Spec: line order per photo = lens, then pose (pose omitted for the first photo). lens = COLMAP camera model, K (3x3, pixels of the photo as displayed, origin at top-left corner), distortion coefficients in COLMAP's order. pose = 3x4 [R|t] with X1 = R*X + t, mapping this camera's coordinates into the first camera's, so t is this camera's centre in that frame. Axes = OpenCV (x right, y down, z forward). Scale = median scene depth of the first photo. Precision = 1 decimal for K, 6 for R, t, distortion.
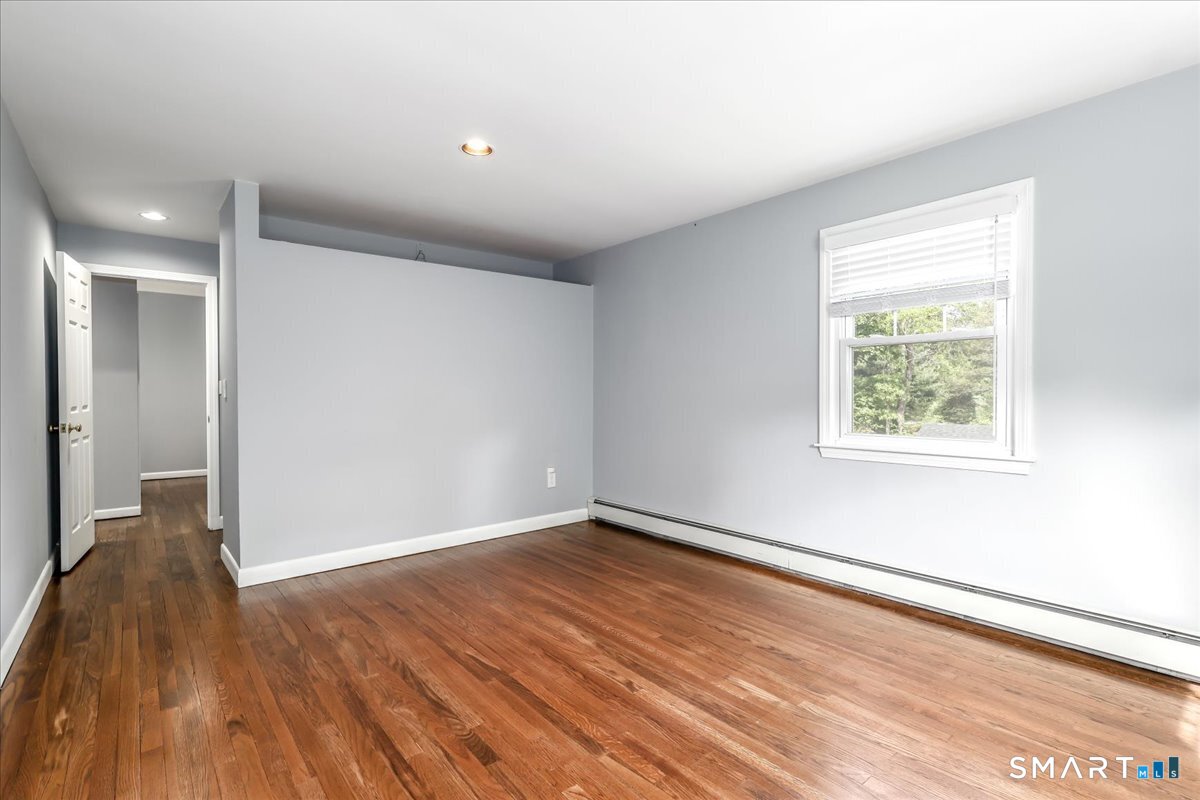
lens RADIAL K [[554.0, 0, 600.0], [0, 554.0, 400.0], [0, 0, 1]] dist [0.000303, 0.000342]
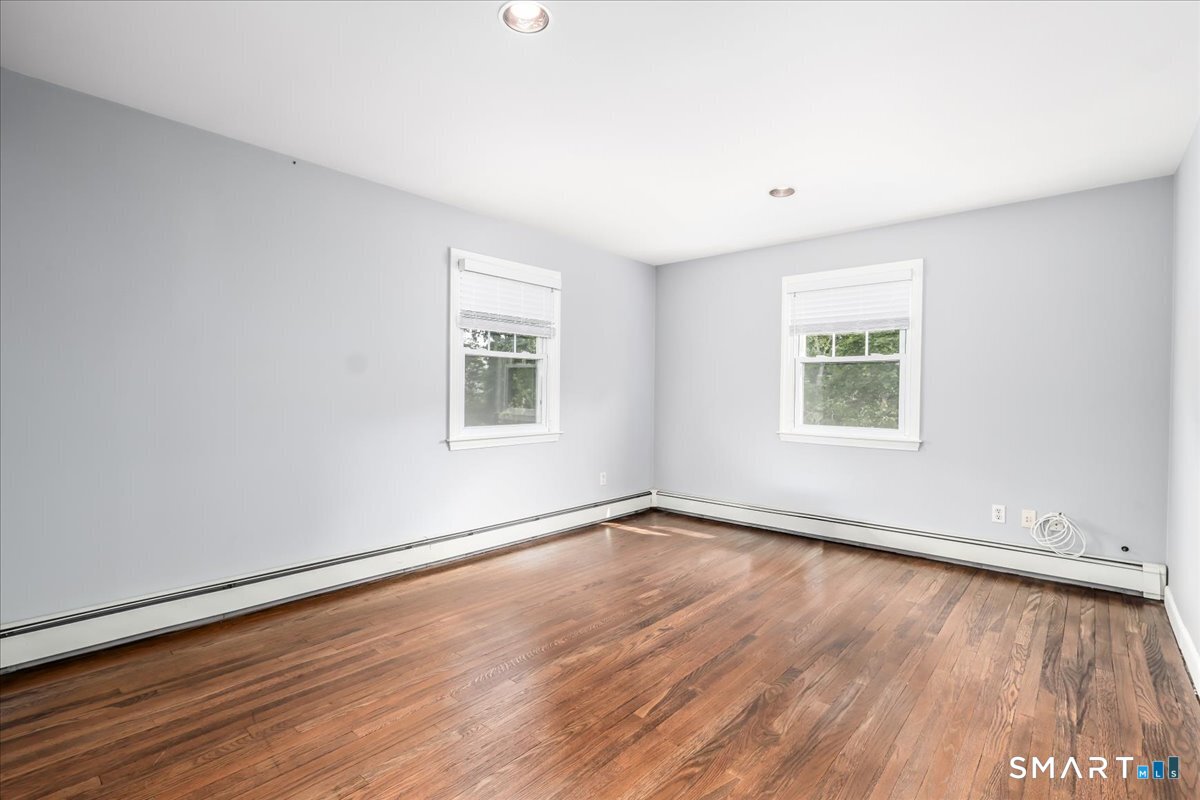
lens RADIAL K [[554.0, 0, 600.0], [0, 554.0, 400.0], [0, 0, 1]] dist [0.000303, 0.000342]
pose [[-0.153495, -0.009673, 0.988102, -1.093555], [-0.000011, 0.999952, 0.009787, -0.015005], [-0.988149, 0.001492, -0.153487, 1.265360]]
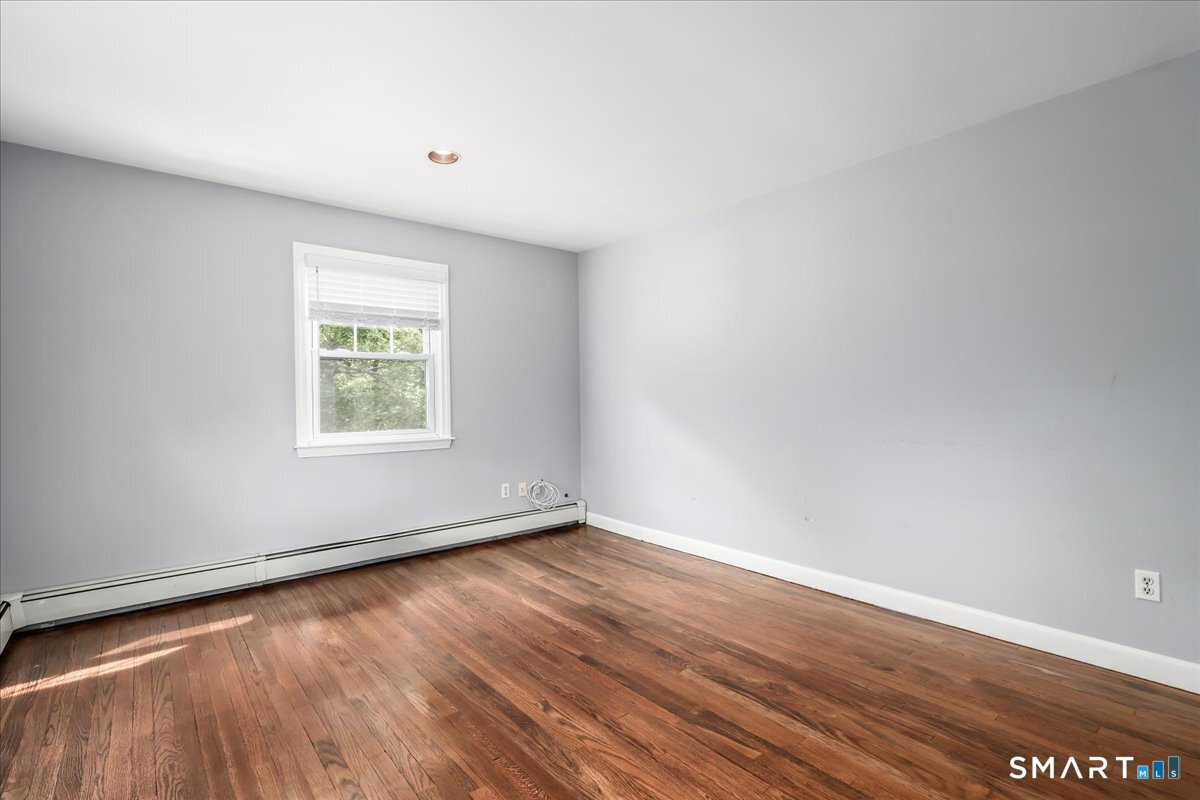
lens RADIAL K [[554.0, 0, 600.0], [0, 554.0, 400.0], [0, 0, 1]] dist [0.000303, 0.000342]
pose [[-0.999893, 0.014267, 0.003089, -0.044967], [0.014323, 0.999722, 0.018712, -0.023007], [-0.002821, 0.018754, -0.999820, 1.830559]]
